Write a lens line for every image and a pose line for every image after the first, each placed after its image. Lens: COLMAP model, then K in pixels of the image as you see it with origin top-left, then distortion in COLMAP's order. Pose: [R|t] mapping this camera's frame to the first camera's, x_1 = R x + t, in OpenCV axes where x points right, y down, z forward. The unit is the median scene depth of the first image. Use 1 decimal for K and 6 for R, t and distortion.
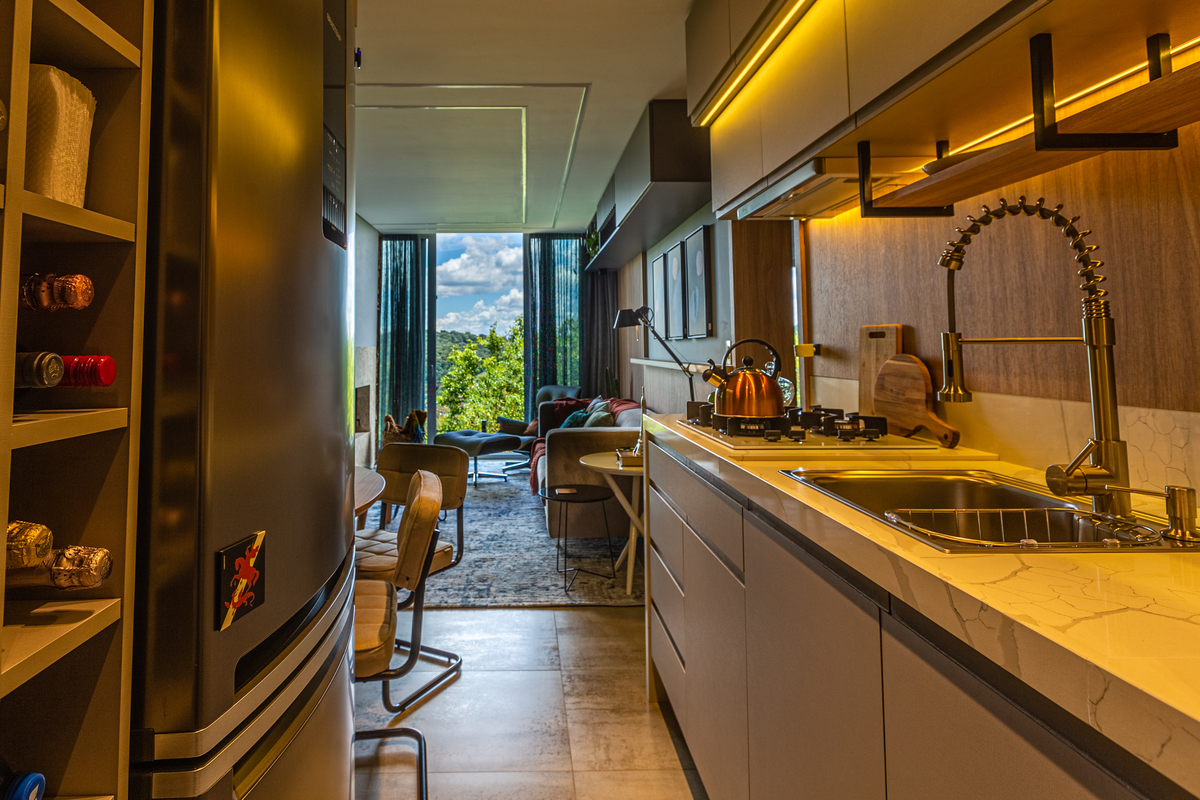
lens RADIAL K [[544.8, 0, 510.1], [0, 544.8, 333.0], [0, 0, 1]] dist [0.006112, -0.000837]
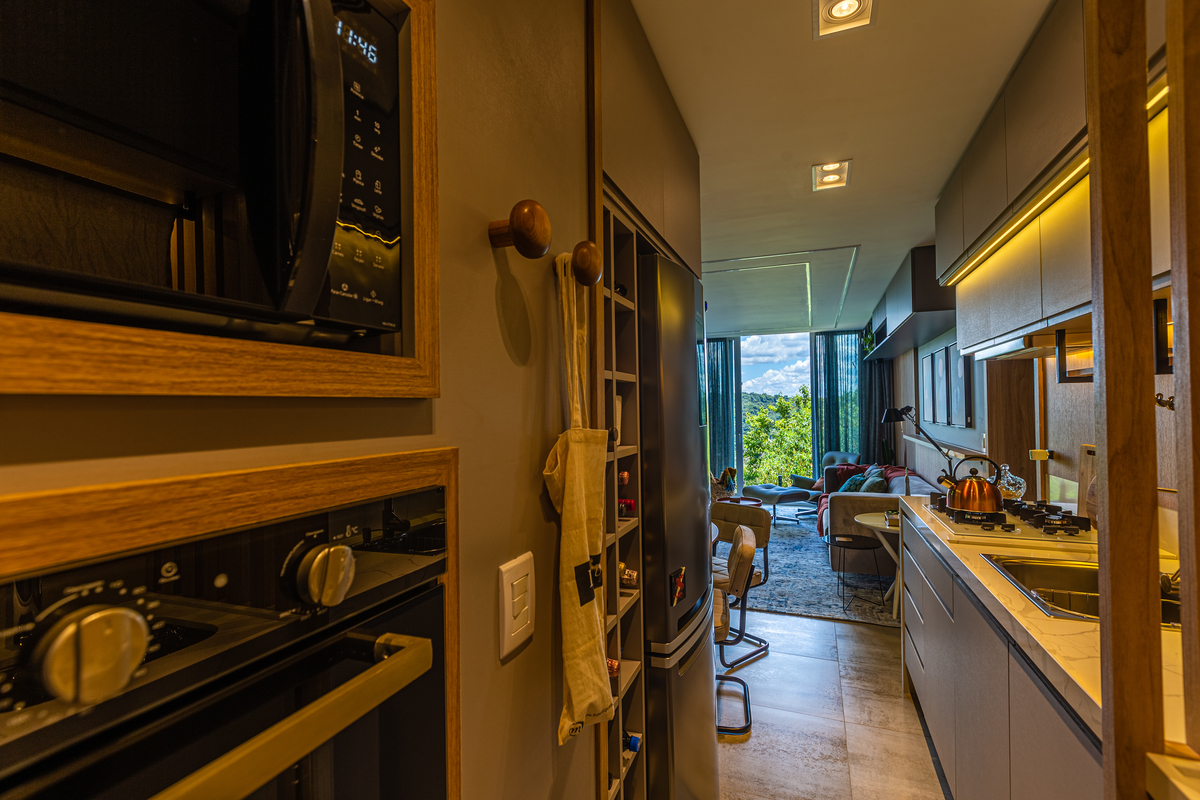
lens RADIAL K [[544.8, 0, 610.5], [0, 544.8, 371.7], [0, 0, 1]] dist [0.006112, -0.000837]
pose [[0.941703, -0.012982, -0.336194, 0.017872], [0.033825, 0.997846, 0.056215, -0.255385], [0.334740, -0.064310, 0.940114, -0.517286]]
